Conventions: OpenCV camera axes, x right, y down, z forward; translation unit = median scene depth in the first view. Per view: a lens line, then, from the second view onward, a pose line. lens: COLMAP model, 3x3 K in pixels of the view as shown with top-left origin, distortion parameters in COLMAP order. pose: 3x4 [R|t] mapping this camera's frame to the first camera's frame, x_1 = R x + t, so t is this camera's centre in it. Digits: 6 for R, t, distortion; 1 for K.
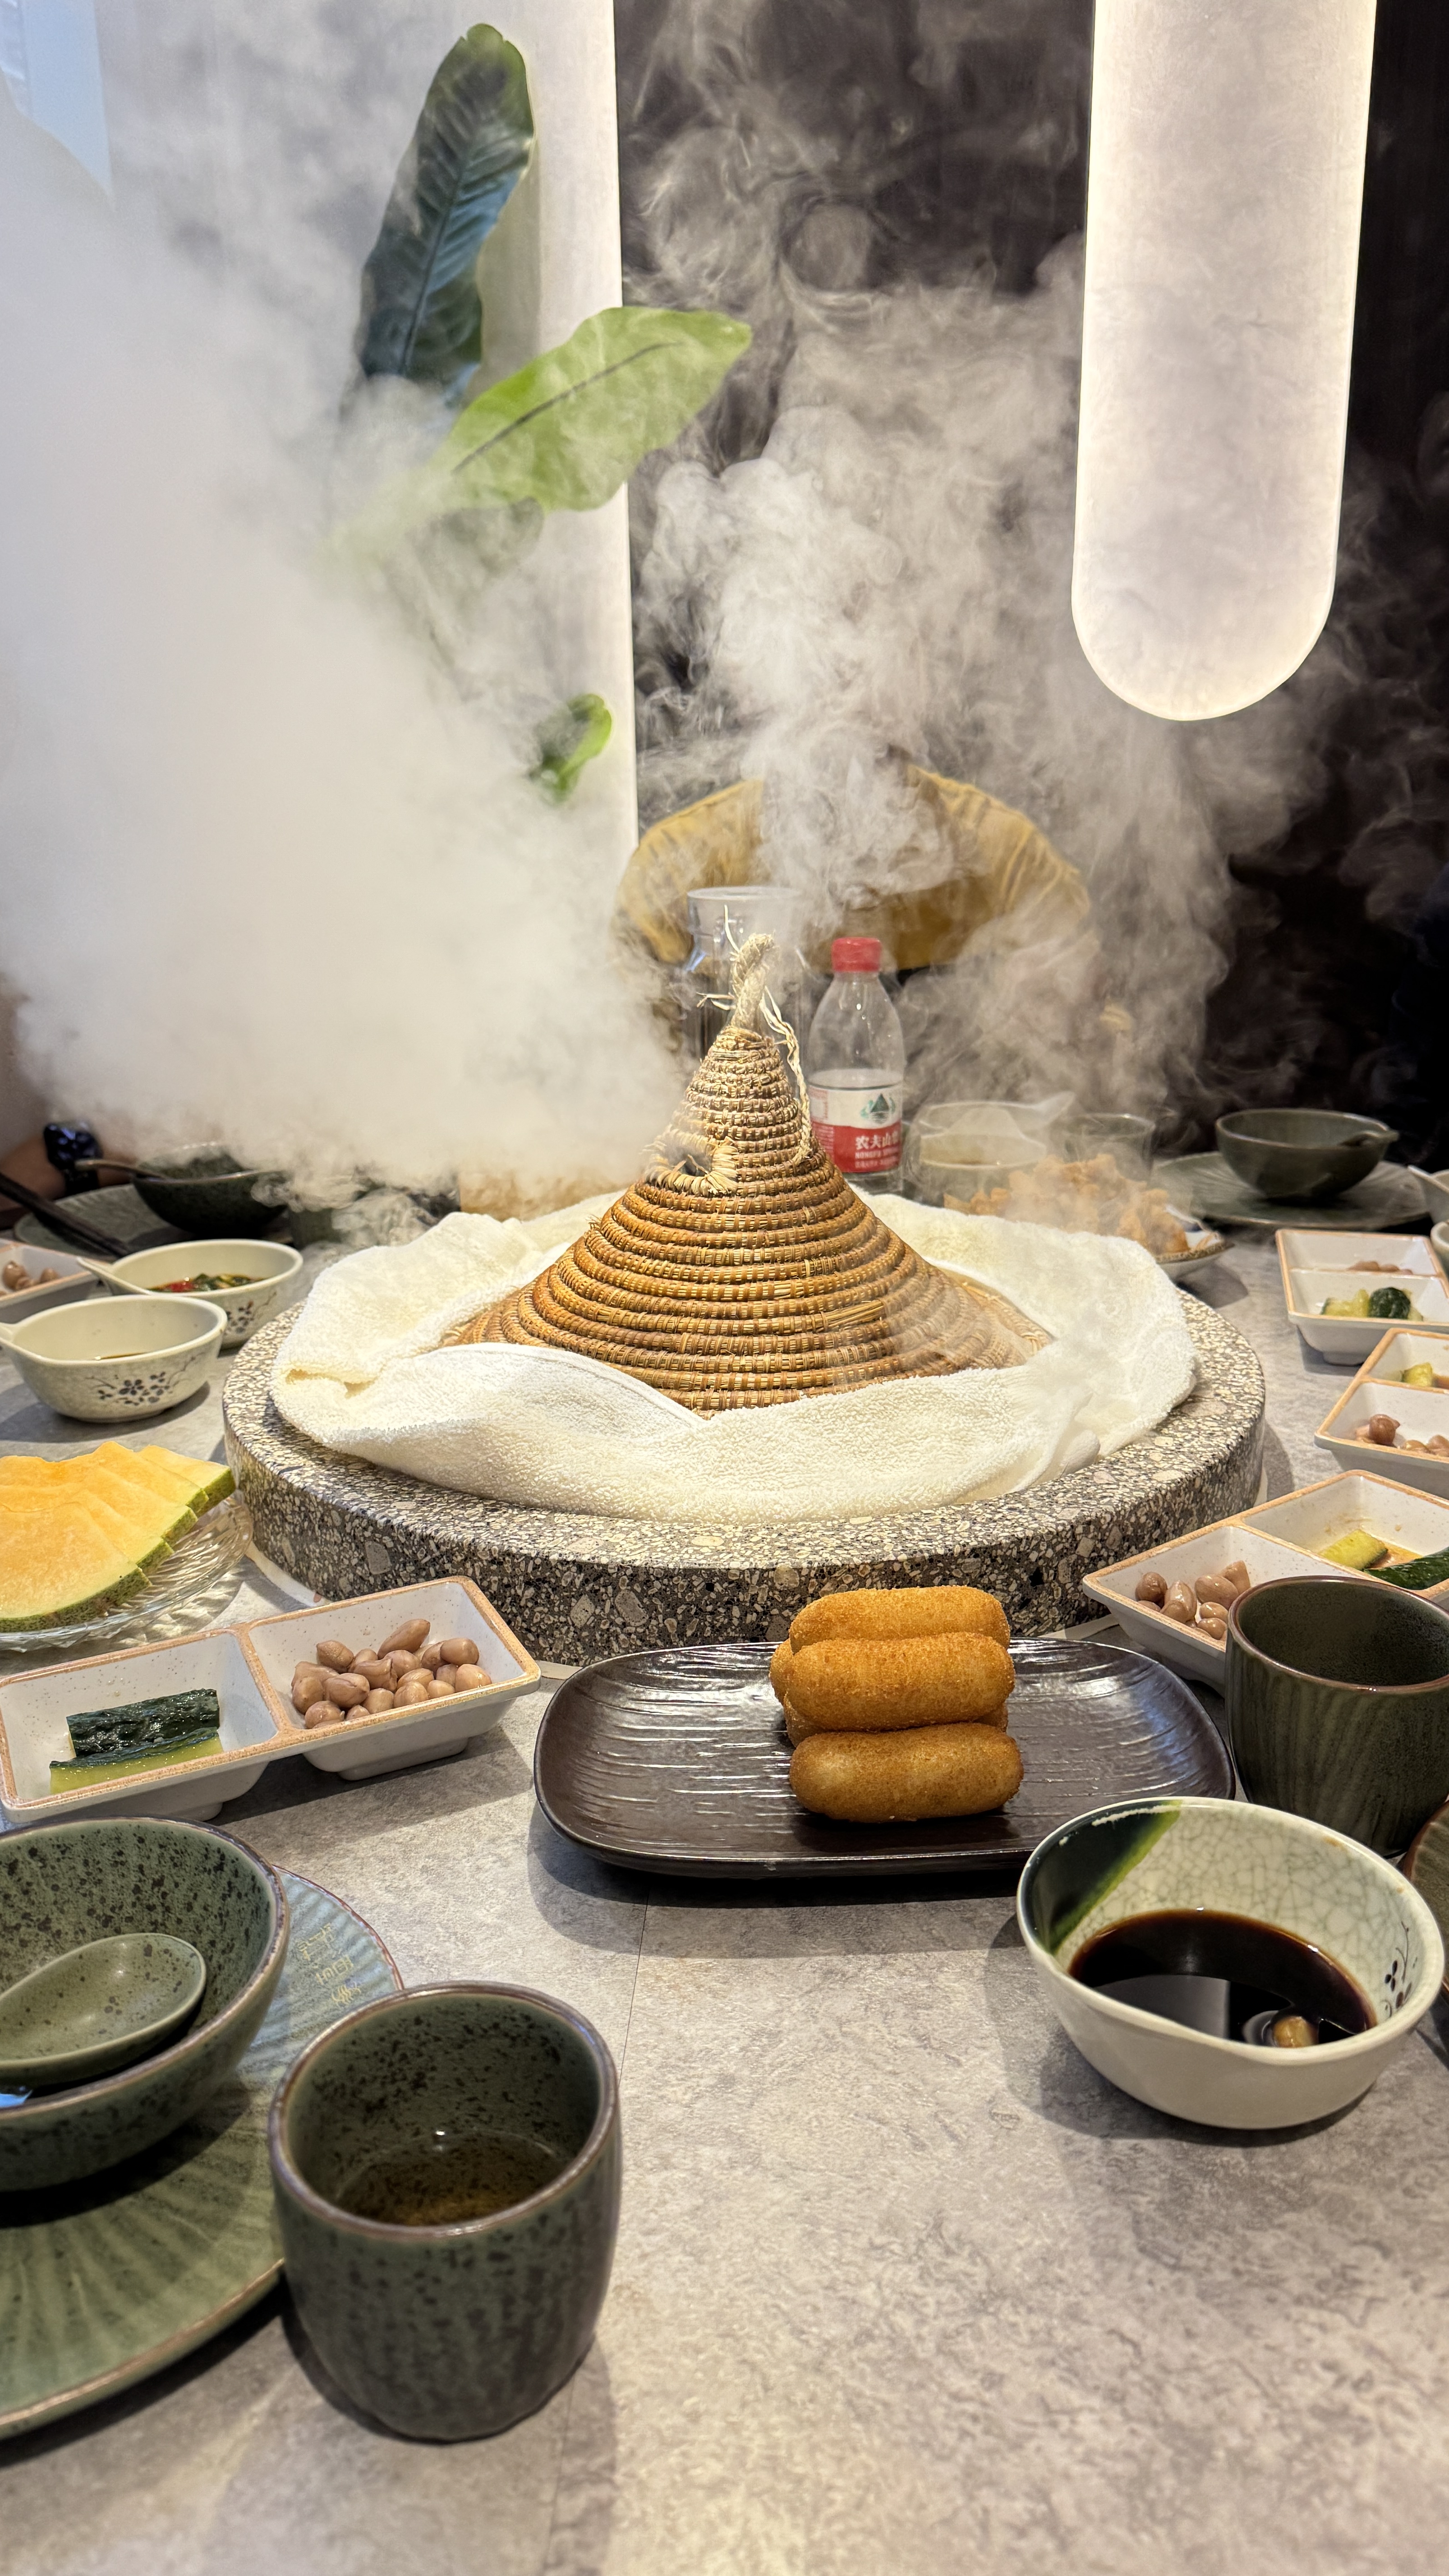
lens RADIAL K [[1862.7, 0, 724.5], [0, 1862.7, 1288.0], [0, 0, 1]] dist [0.111581, -0.264614]
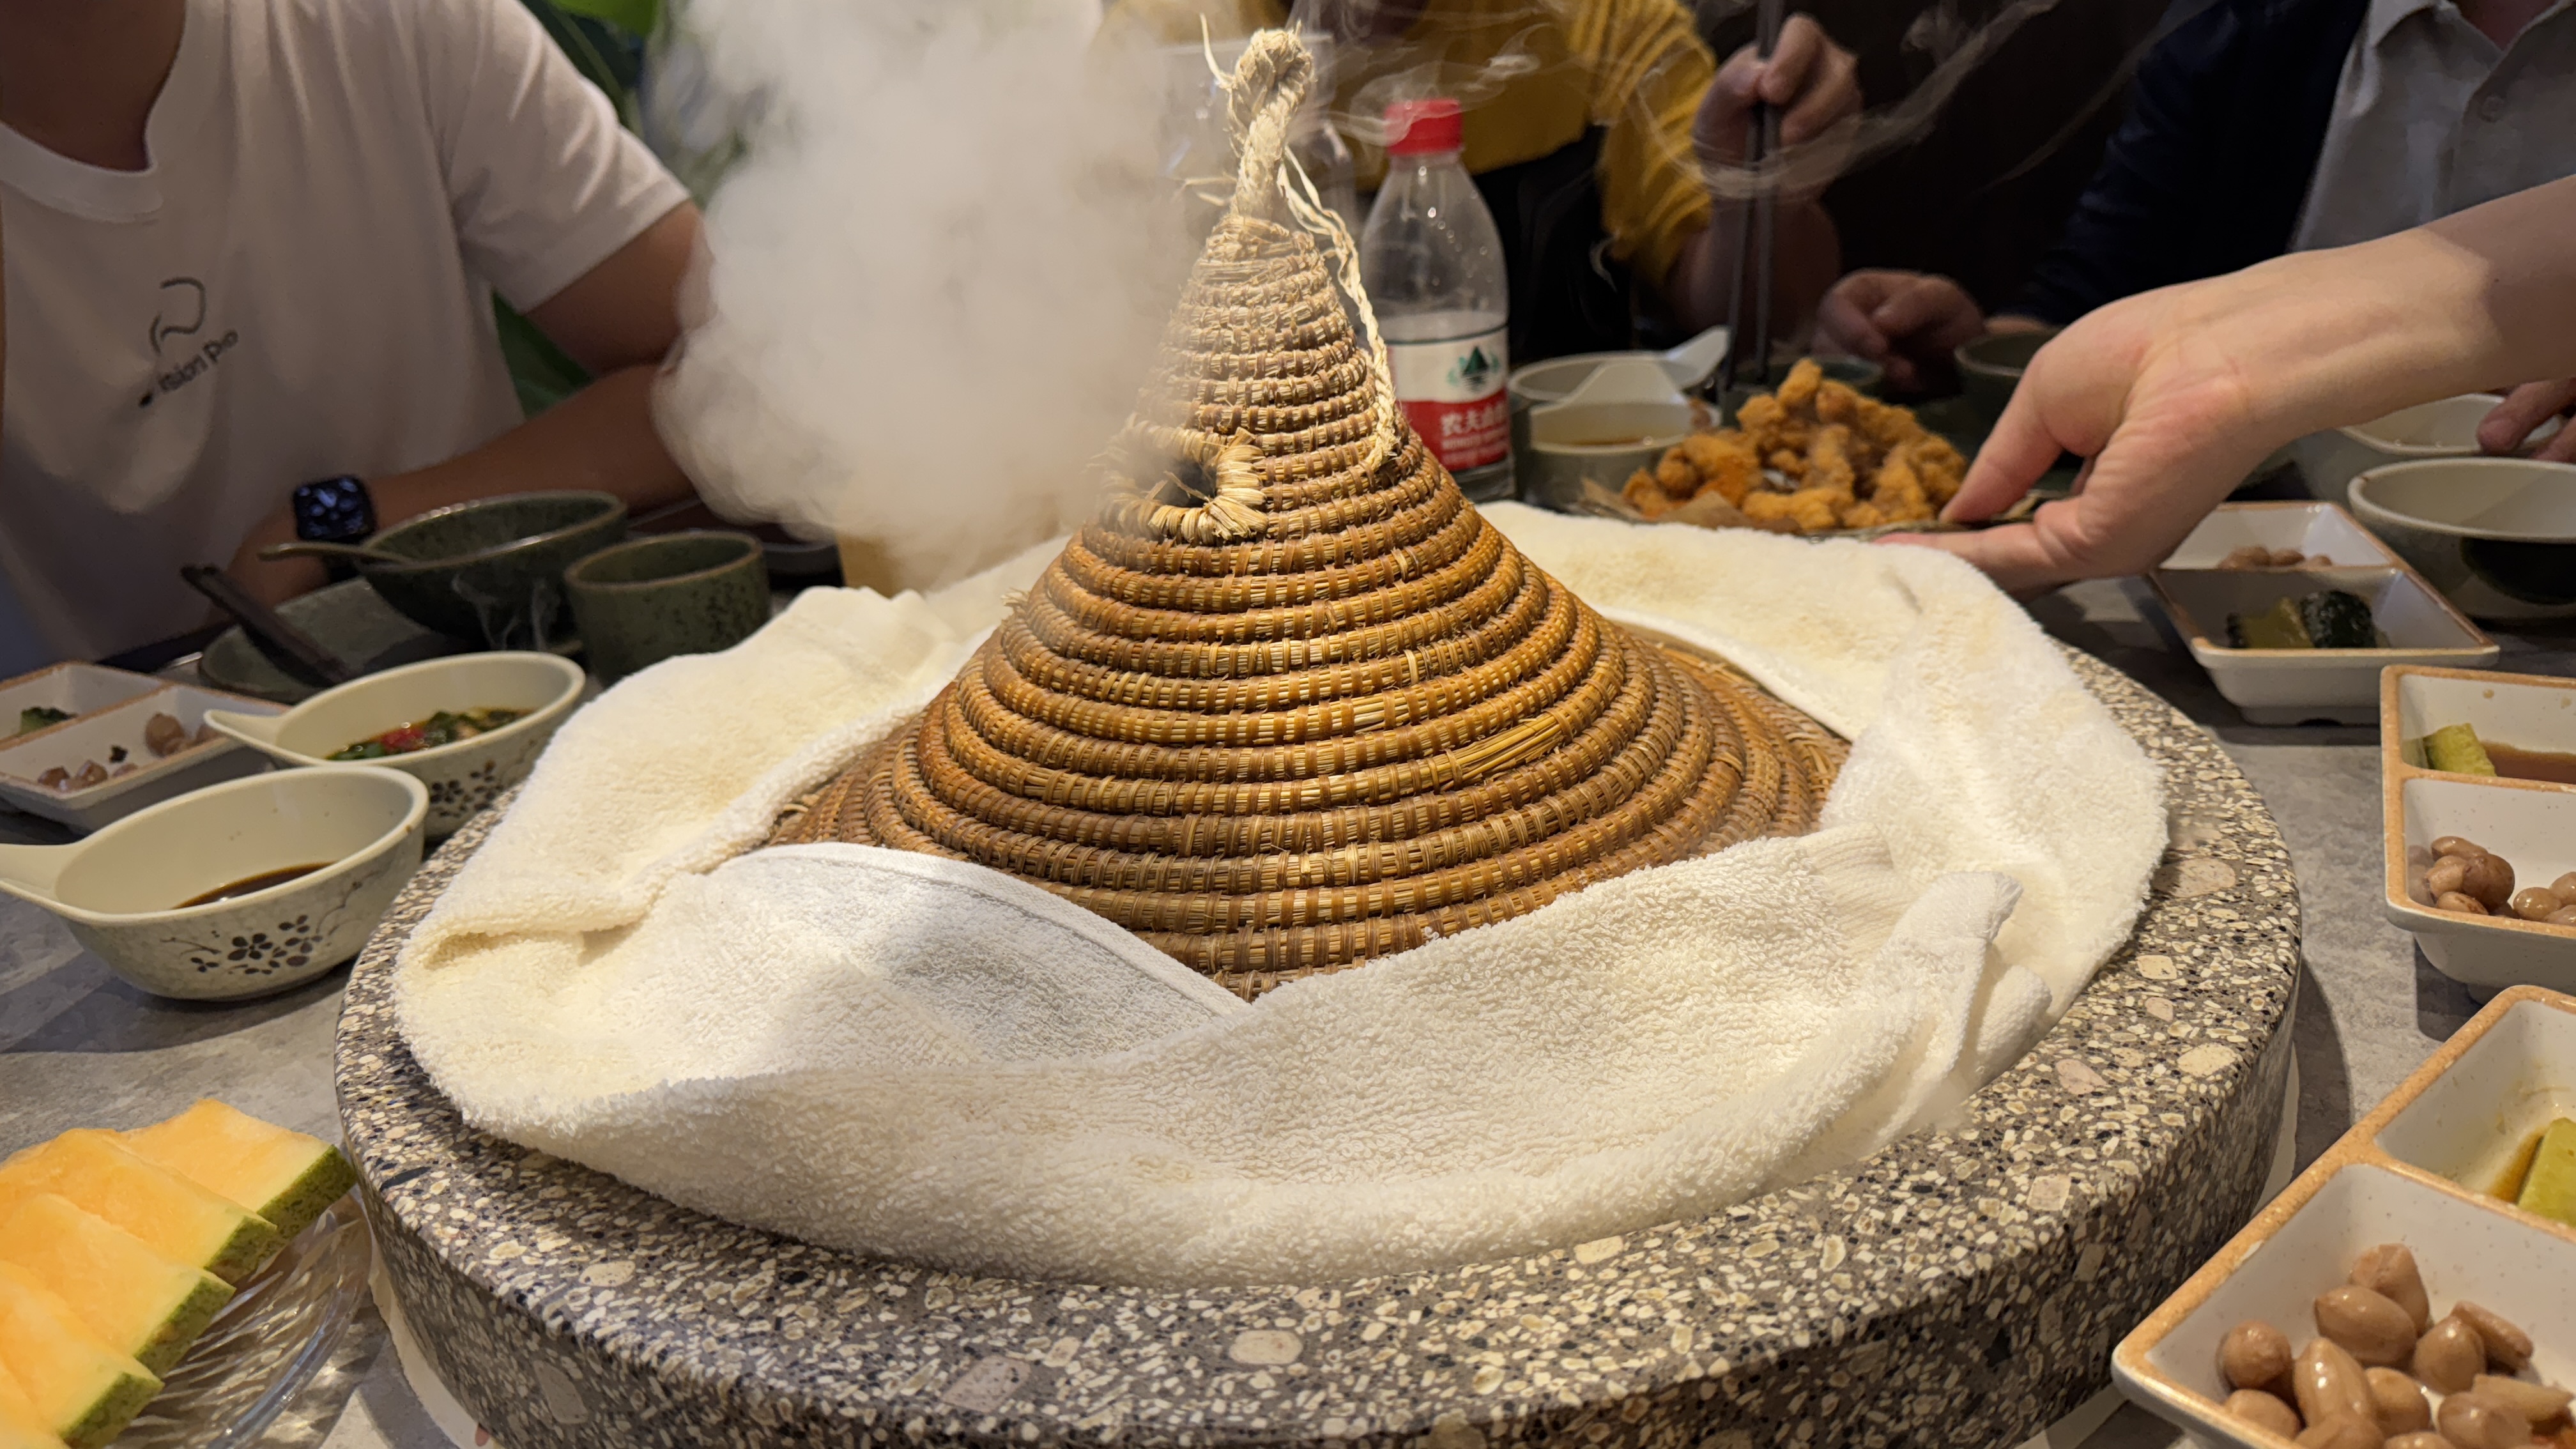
lens RADIAL K [[1862.7, 0, 1288.0], [0, 1862.7, 724.5], [0, 0, 1]] dist [0.111581, -0.264614]
pose [[0.996700, -0.080648, 0.009202, 0.003246], [0.079787, 0.994232, 0.071674, -0.035078], [-0.014929, -0.070703, 0.997386, 0.476066]]
